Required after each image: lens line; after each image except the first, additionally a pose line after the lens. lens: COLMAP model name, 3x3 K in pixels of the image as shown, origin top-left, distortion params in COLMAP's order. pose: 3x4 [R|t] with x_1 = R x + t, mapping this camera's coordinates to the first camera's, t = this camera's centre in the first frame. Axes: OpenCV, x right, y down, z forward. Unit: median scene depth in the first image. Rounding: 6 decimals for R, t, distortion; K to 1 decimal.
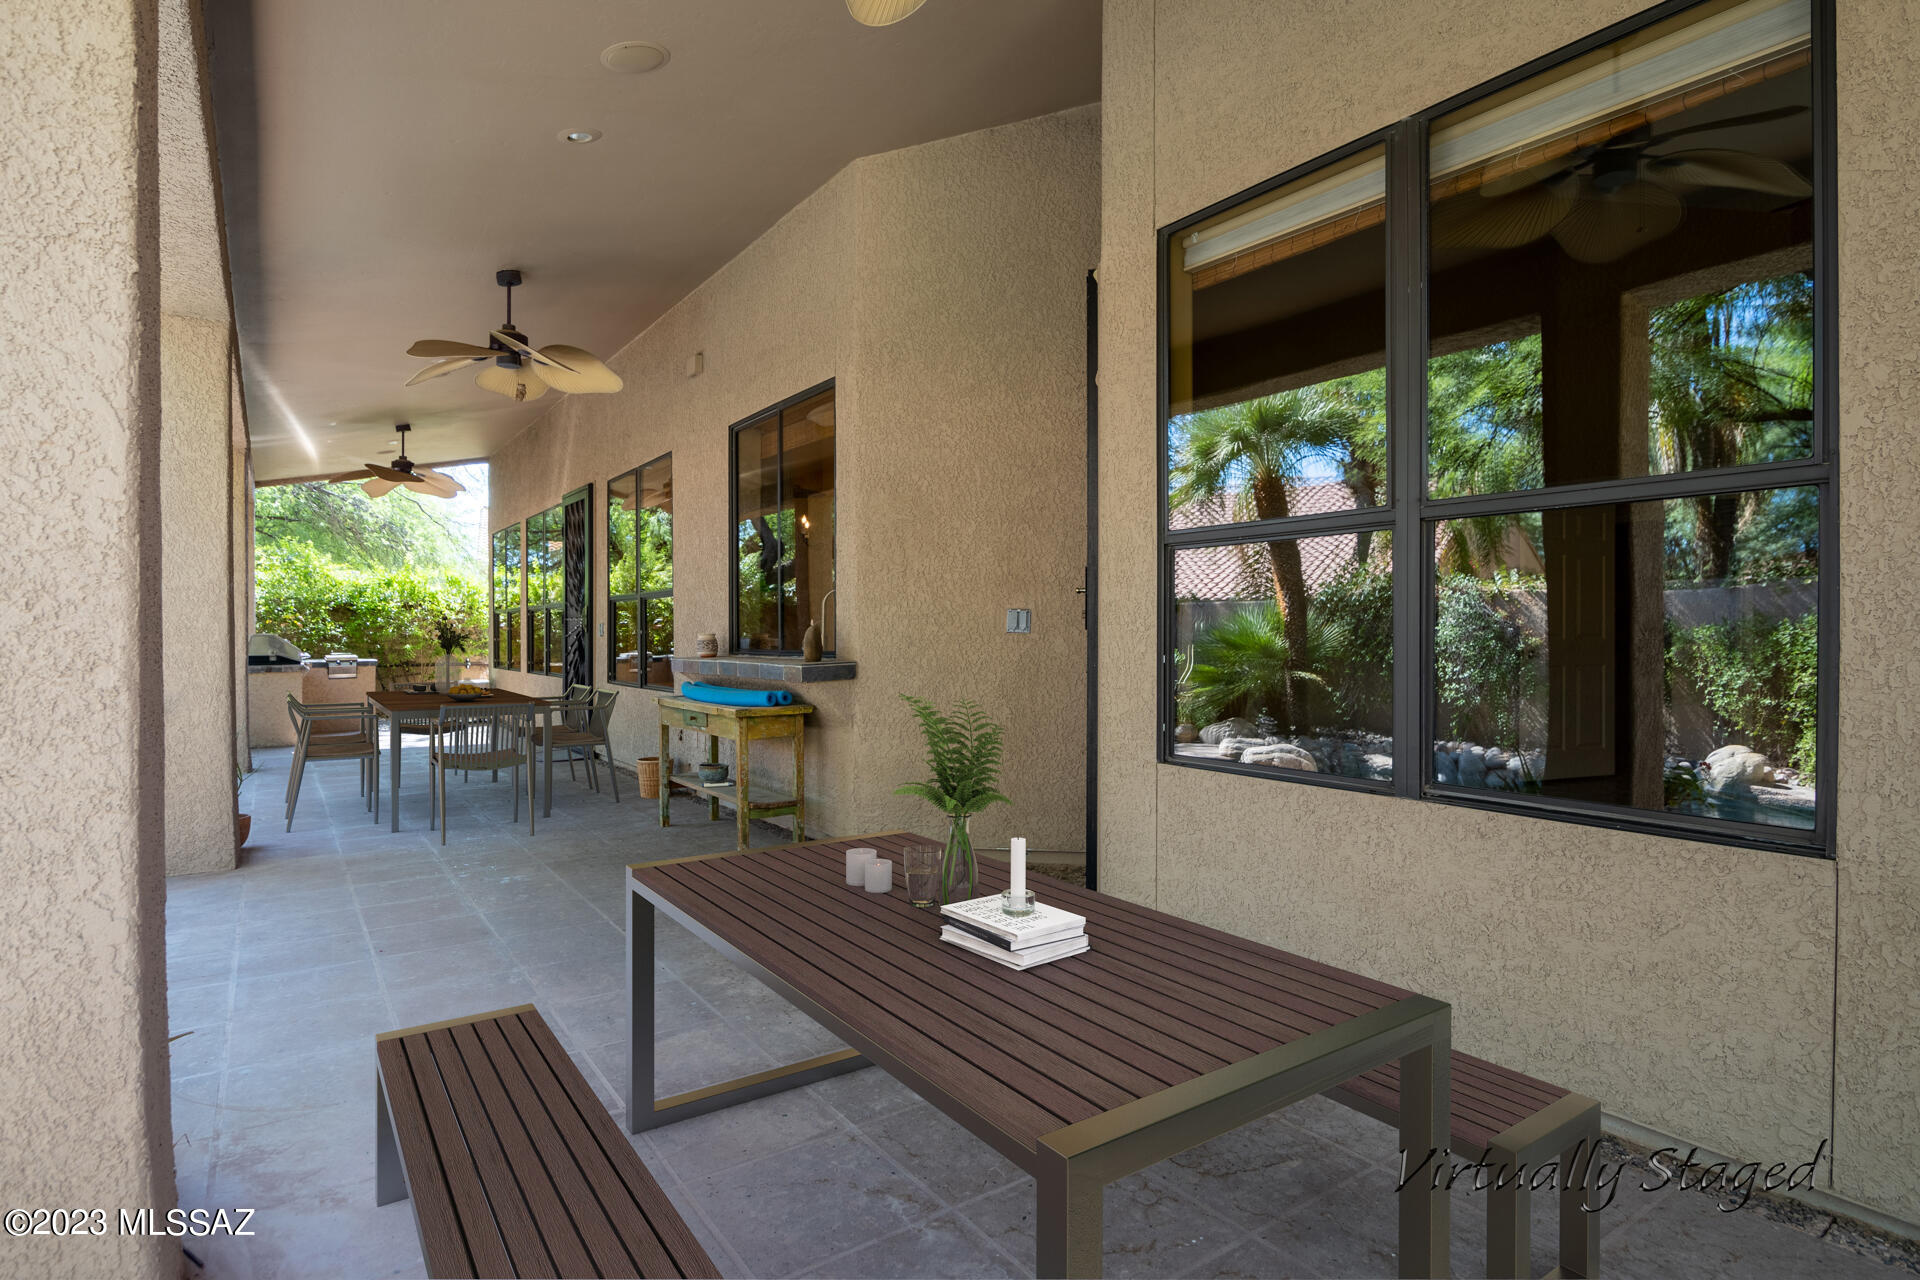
lens RADIAL K [[996.5, 0, 960.0], [0, 996.5, 640.0], [0, 0, 1]] dist [-0.018028, 0.001560]
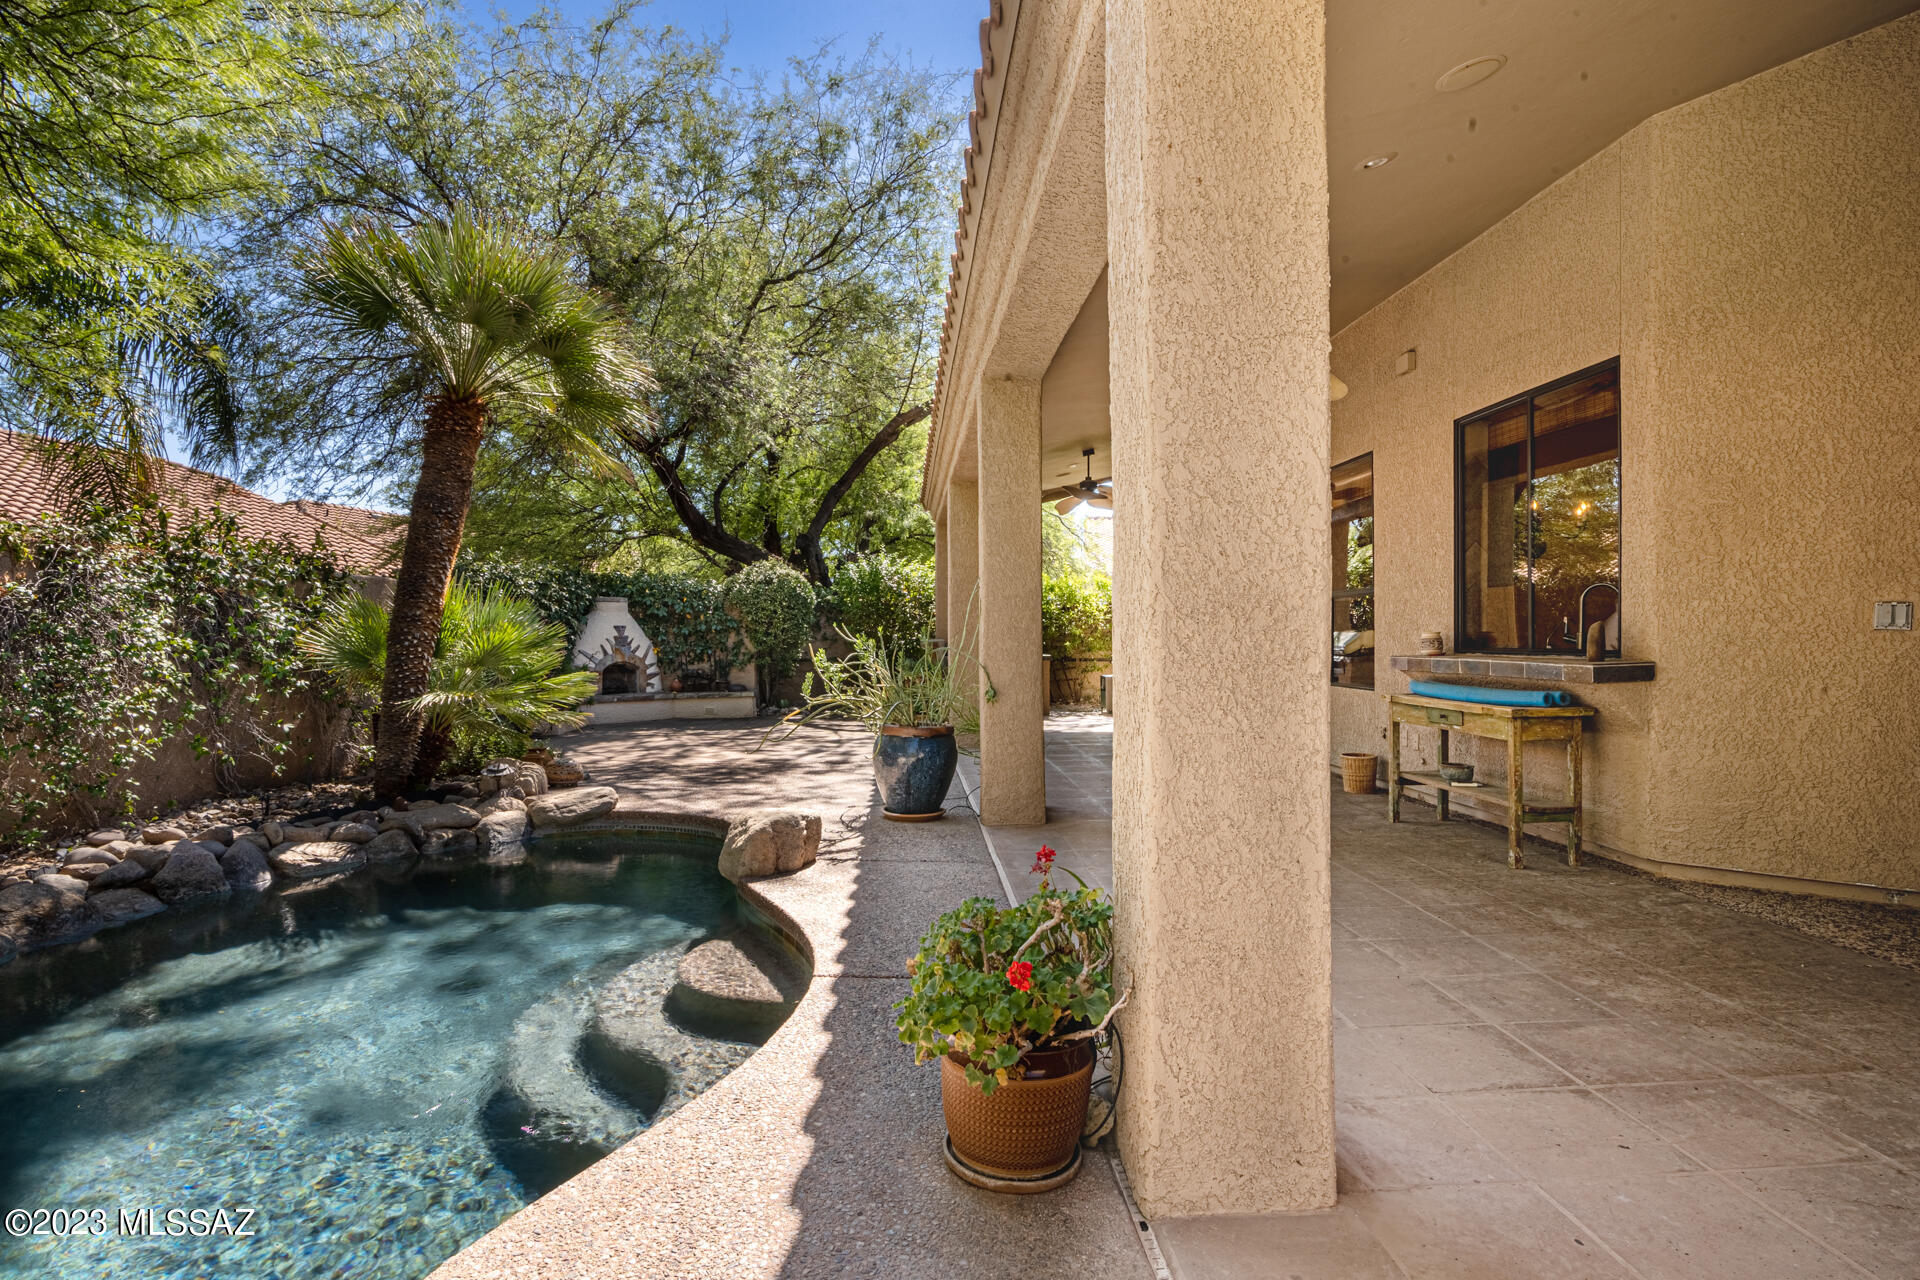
lens RADIAL K [[996.5, 0, 960.0], [0, 996.5, 640.0], [0, 0, 1]] dist [-0.018028, 0.001560]
pose [[0.853632, 0.002506, -0.520871, -0.177365], [-0.001666, 0.999996, 0.002080, 0.000641], [0.520874, -0.000908, 0.853633, -0.113135]]
